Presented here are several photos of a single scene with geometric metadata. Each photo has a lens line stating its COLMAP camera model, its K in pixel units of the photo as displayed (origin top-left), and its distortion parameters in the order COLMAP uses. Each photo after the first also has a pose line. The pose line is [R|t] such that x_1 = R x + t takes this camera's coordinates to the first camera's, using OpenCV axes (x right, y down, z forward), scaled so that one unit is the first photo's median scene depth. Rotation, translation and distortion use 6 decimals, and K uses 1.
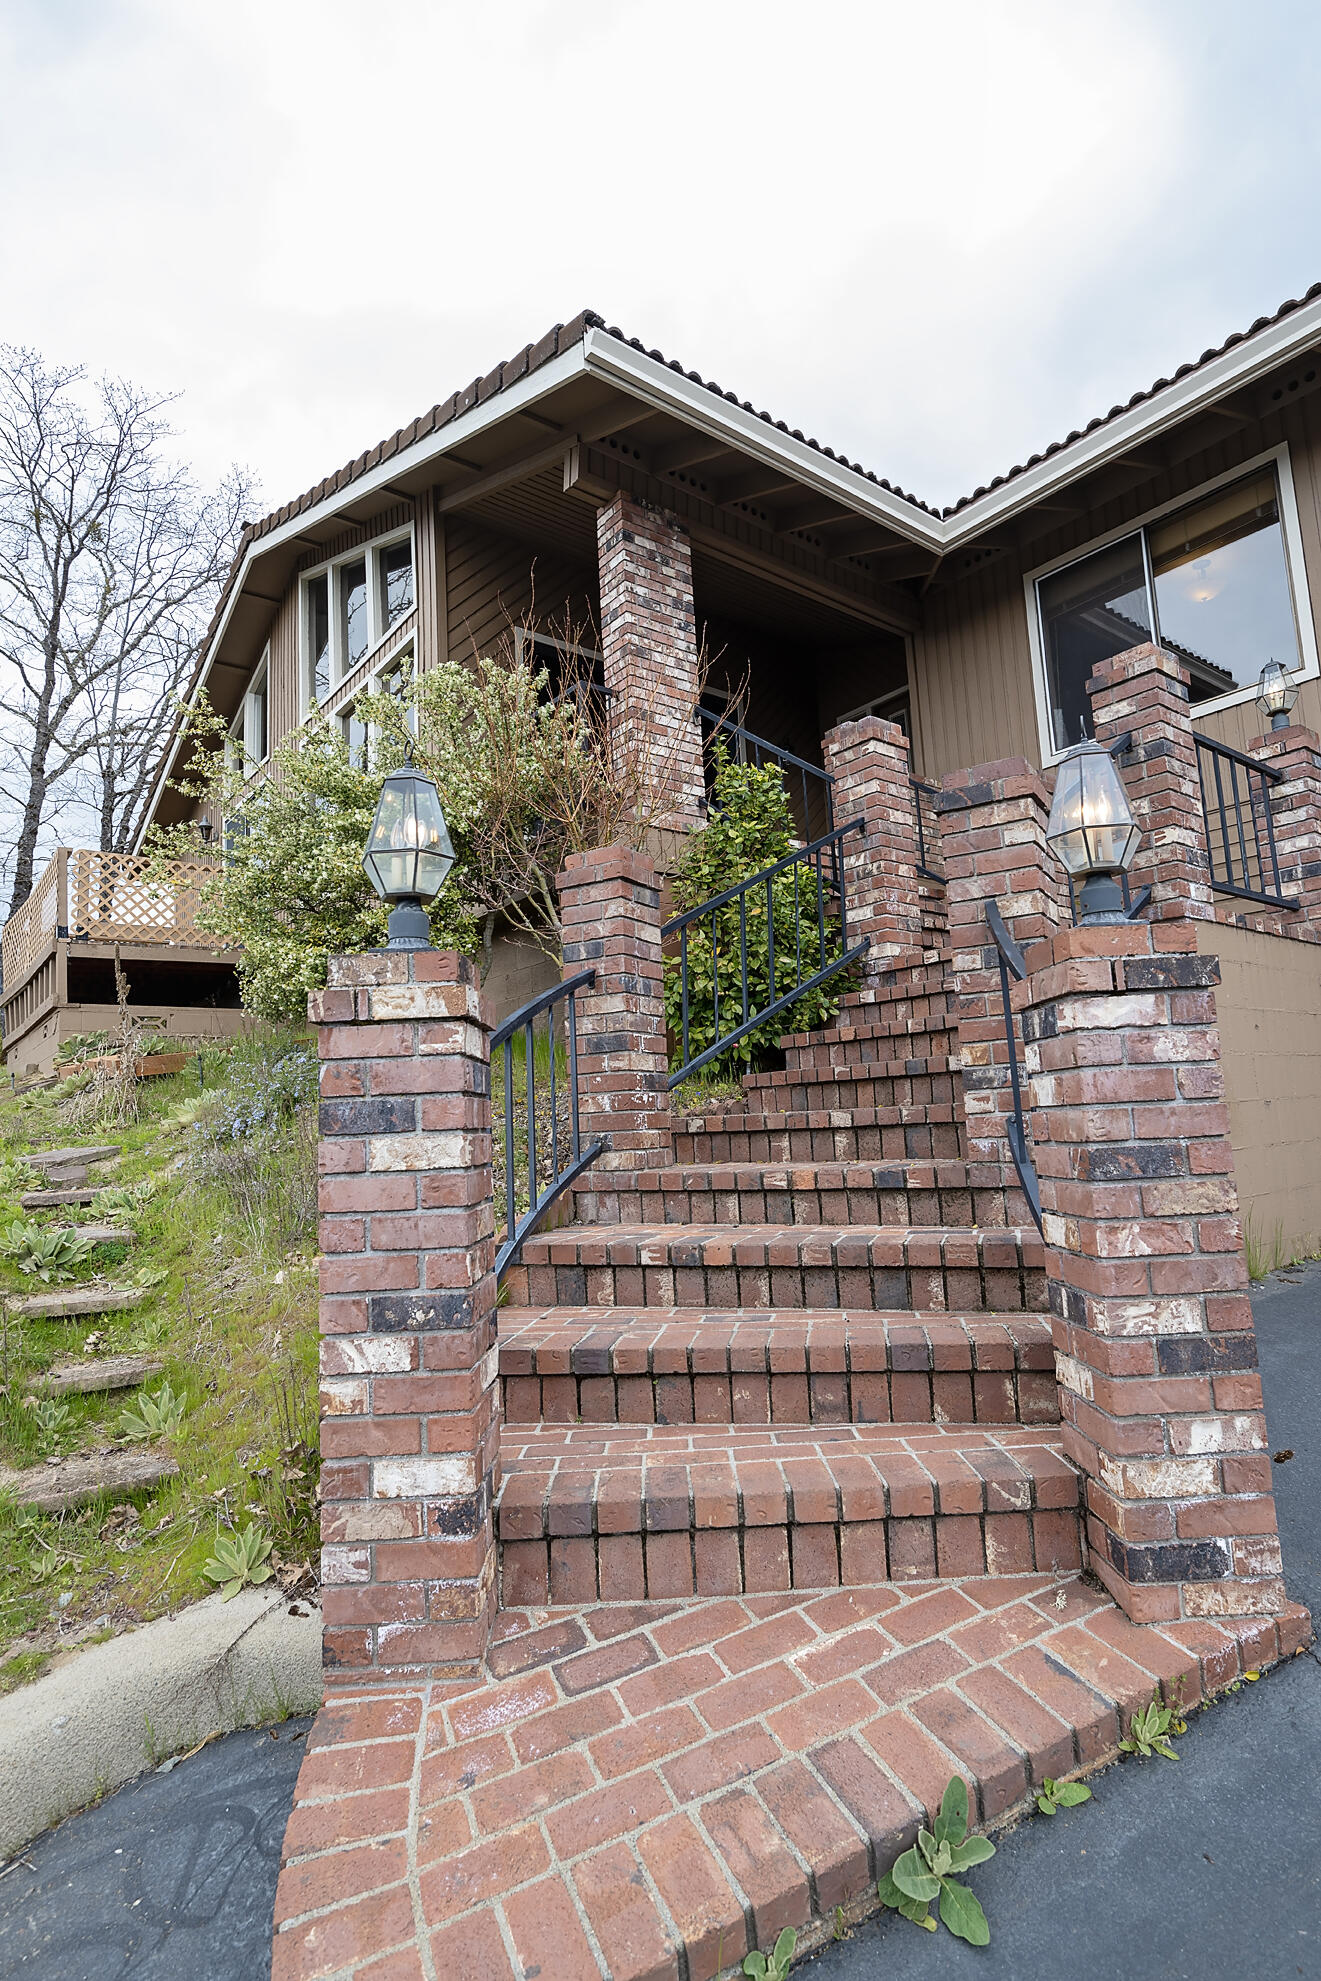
lens RADIAL K [[1025.8, 0, 660.5], [0, 1025.8, 990.5], [0, 0, 1]] dist [-0.013006, 0.002236]
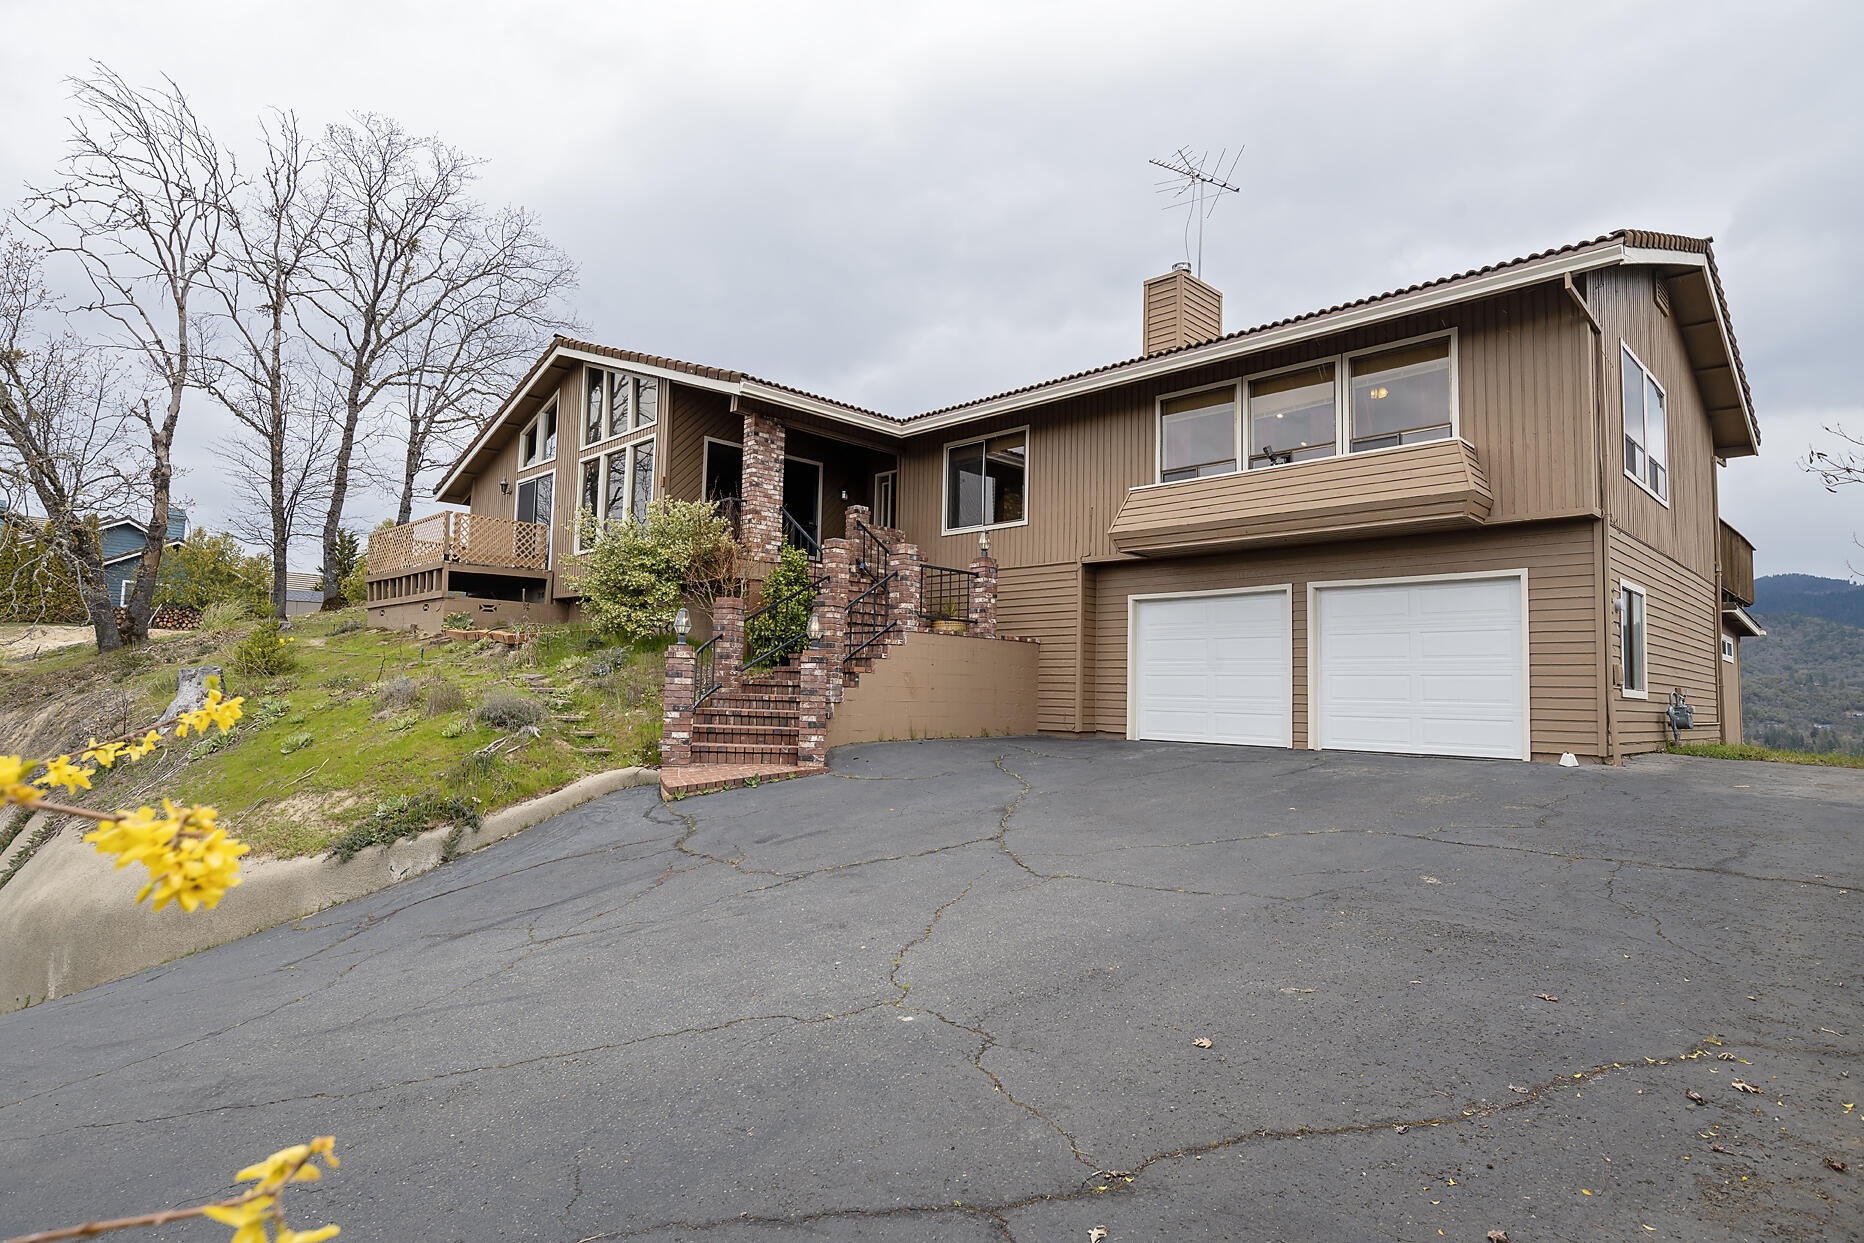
lens RADIAL K [[1006.0, 0, 932.0], [0, 1006.0, 621.5], [0, 0, 1]] dist [-0.045630, 0.000590]
pose [[0.990124, 0.079607, 0.115404, 0.178741], [-0.086199, 0.994851, 0.053300, -0.225041], [-0.110566, -0.062721, 0.991888, -1.783604]]
